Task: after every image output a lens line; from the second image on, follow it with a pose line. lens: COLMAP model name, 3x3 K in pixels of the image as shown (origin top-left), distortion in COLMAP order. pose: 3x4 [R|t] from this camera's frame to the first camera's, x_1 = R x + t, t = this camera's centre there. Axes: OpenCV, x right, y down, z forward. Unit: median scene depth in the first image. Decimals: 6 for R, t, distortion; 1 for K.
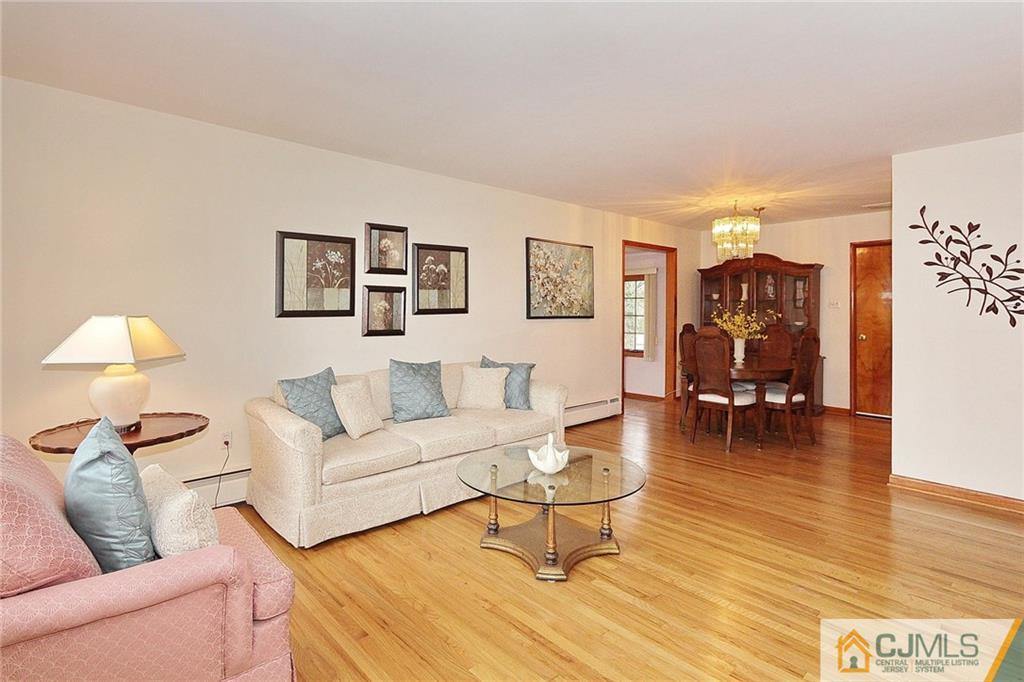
lens RADIAL K [[523.9, 0, 510.9], [0, 523.9, 307.6], [0, 0, 1]] dist [-0.002281, -0.000823]
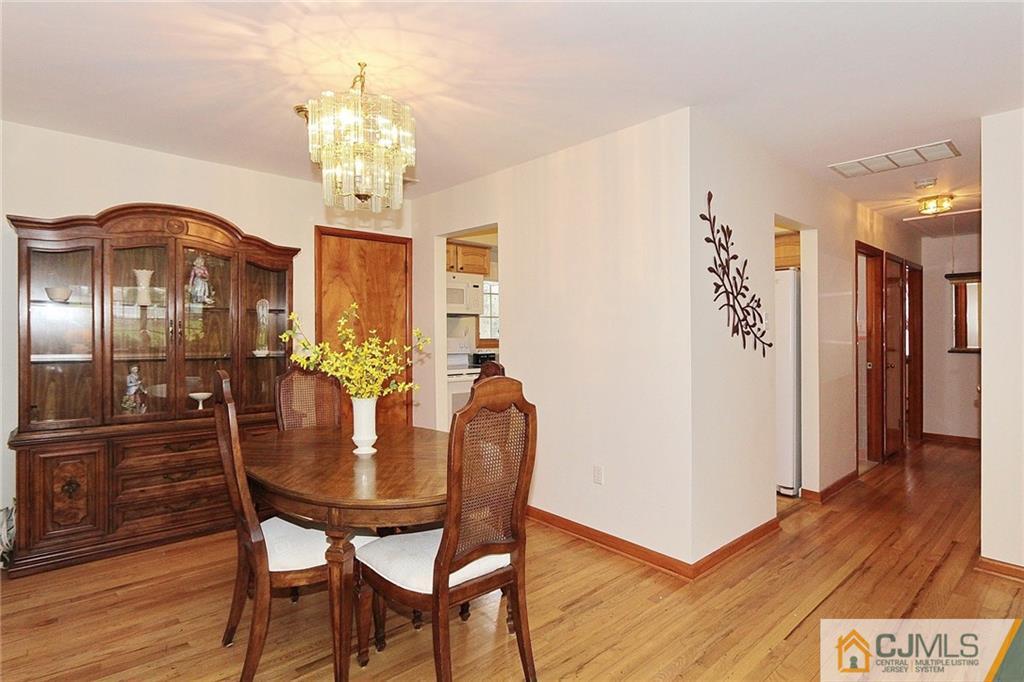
lens RADIAL K [[543.3, 0, 567.9], [0, 543.3, 339.7], [0, 0, 1]] dist [-0.022973, 0.001705]
pose [[0.014335, -0.017308, 0.999747, 0.005318], [-0.008645, 0.999811, 0.017434, 0.006024], [-0.999860, -0.008892, 0.014183, 1.216867]]
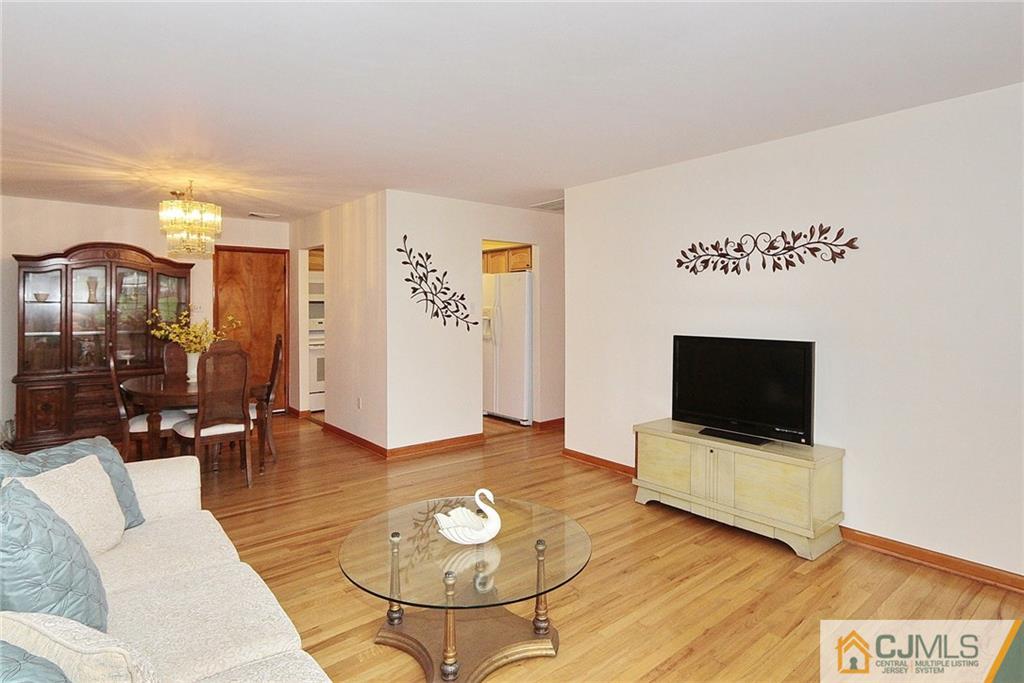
lens RADIAL K [[523.9, 0, 510.9], [0, 523.9, 308.1], [0, 0, 1]] dist [-0.002281, -0.000823]
pose [[0.066893, -0.002422, 0.997757, -0.495522], [-0.000012, 0.999997, 0.002429, -0.017115], [-0.997760, -0.000174, 0.066892, 0.666816]]
